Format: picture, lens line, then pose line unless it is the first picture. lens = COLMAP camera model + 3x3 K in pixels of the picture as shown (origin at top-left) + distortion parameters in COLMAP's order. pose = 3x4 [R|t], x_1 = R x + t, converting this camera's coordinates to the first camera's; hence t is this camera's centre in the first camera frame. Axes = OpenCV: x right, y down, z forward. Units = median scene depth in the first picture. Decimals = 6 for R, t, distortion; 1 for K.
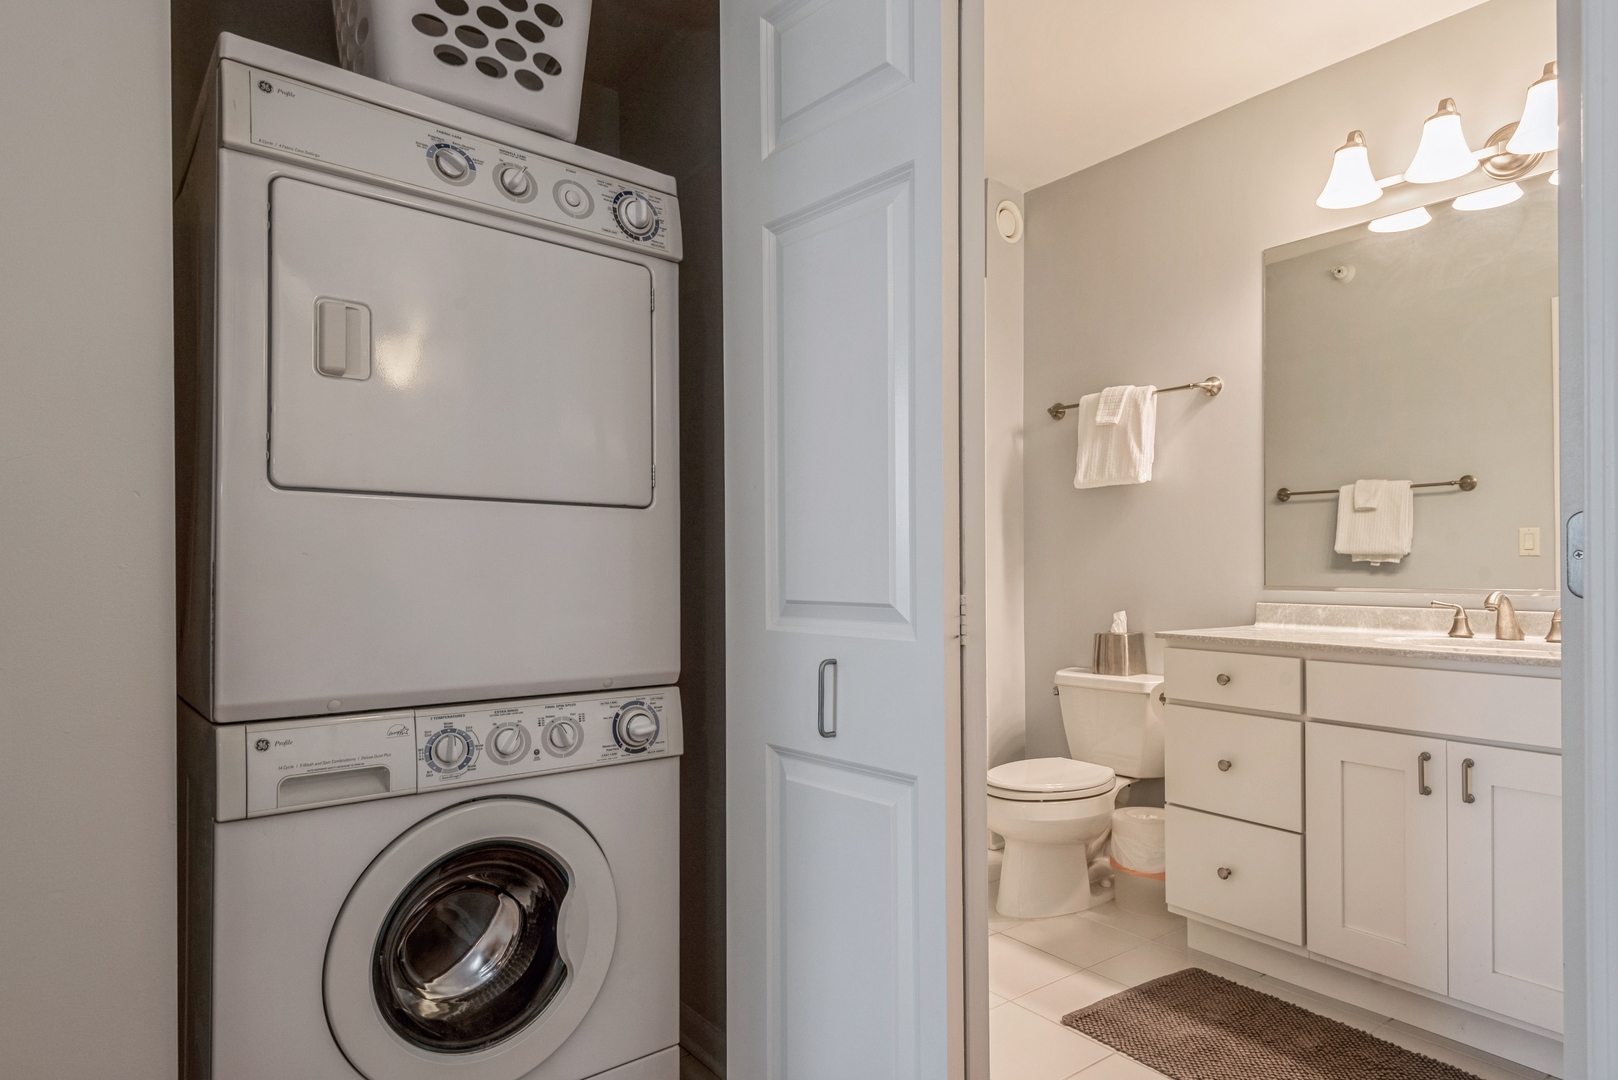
lens RADIAL K [[919.9, 0, 797.2], [0, 919.9, 557.2], [0, 0, 1]] dist [0.017254, -0.007628]
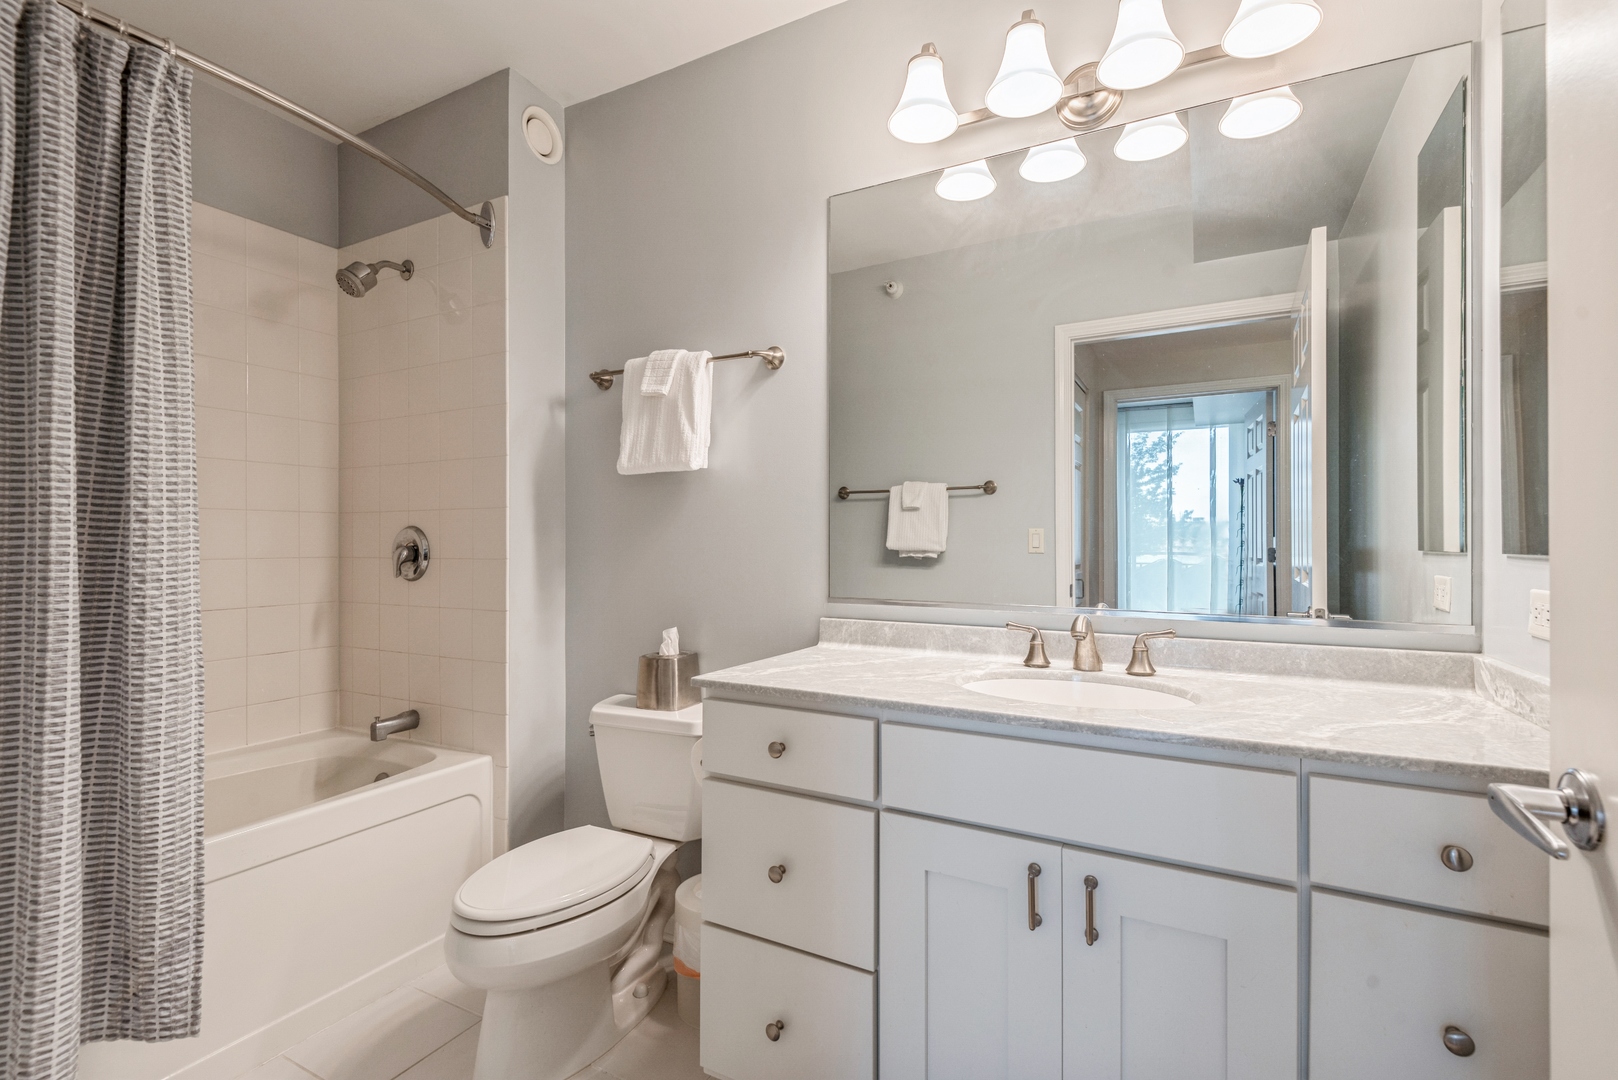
lens RADIAL K [[732.0, 0, 806.6], [0, 732.0, 542.7], [0, 0, 1]] dist [0.014135, -0.009999]
pose [[0.904111, 0.003449, 0.427284, 0.186227], [-0.005659, 0.999976, 0.003901, -0.019768], [-0.427260, -0.005945, 0.904109, 0.372358]]
